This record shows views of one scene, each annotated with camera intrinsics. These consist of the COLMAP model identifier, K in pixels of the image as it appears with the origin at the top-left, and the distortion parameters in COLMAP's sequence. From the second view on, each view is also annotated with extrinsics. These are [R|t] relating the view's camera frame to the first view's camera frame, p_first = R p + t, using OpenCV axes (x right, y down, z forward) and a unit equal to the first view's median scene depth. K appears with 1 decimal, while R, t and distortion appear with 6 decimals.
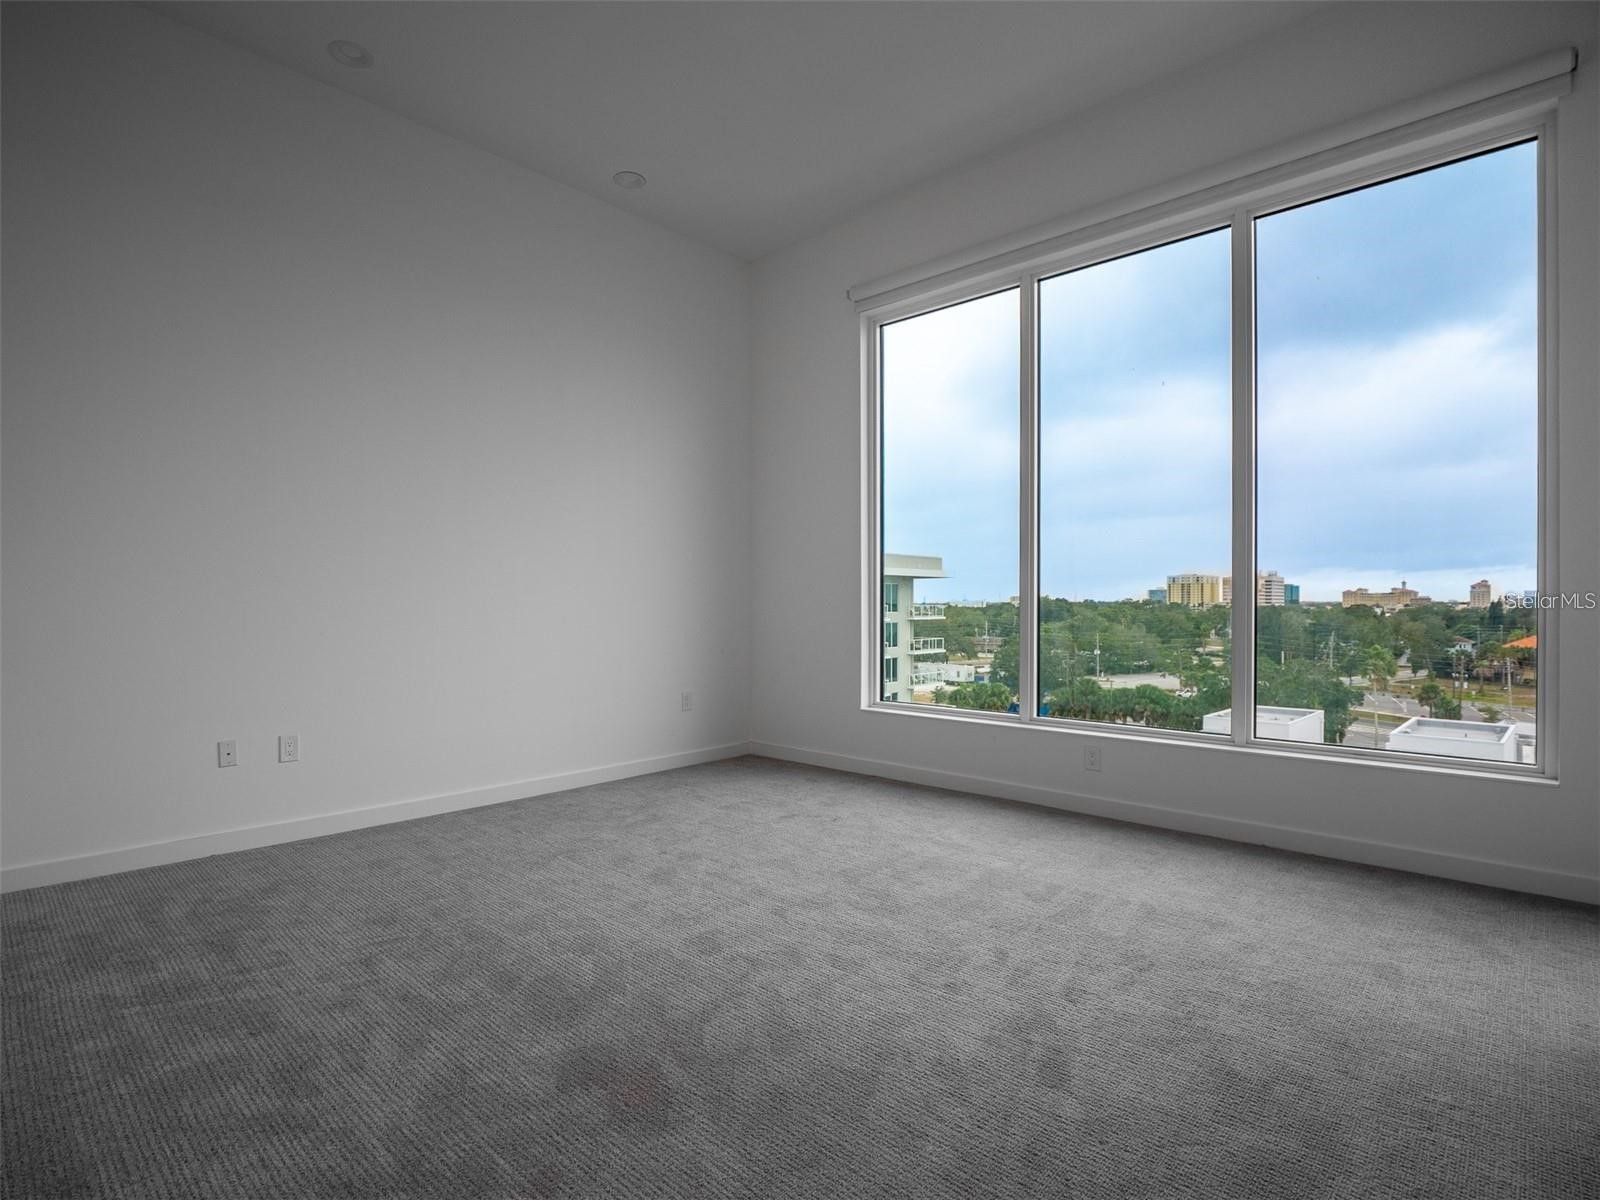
lens RADIAL K [[802.0, 0, 800.0], [0, 802.0, 600.0], [0, 0, 1]] dist [-0.011490, -0.001299]
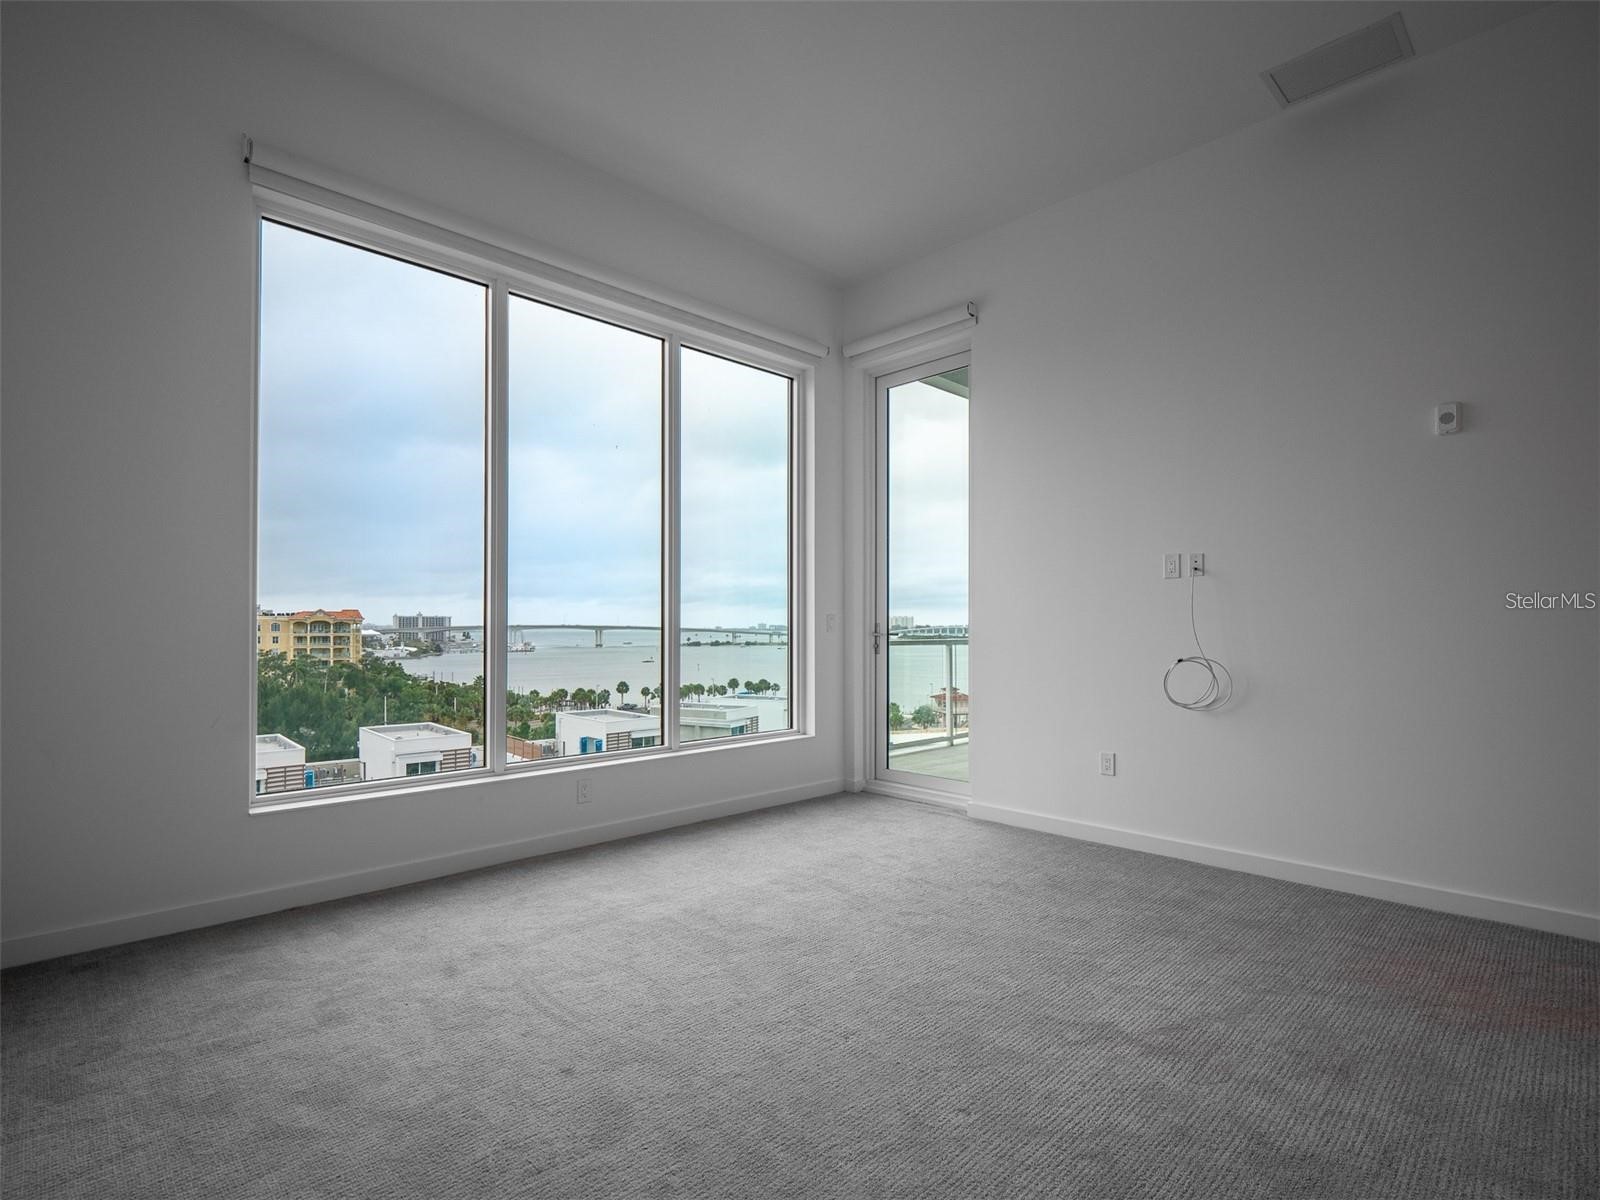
lens RADIAL K [[802.0, 0, 800.0], [0, 802.0, 600.0], [0, 0, 1]] dist [-0.011490, -0.001299]
pose [[0.041425, 0.028503, 0.998735, -0.759923], [-0.010020, 0.999555, -0.028111, -0.025182], [-0.999091, -0.008843, 0.041692, 0.783231]]
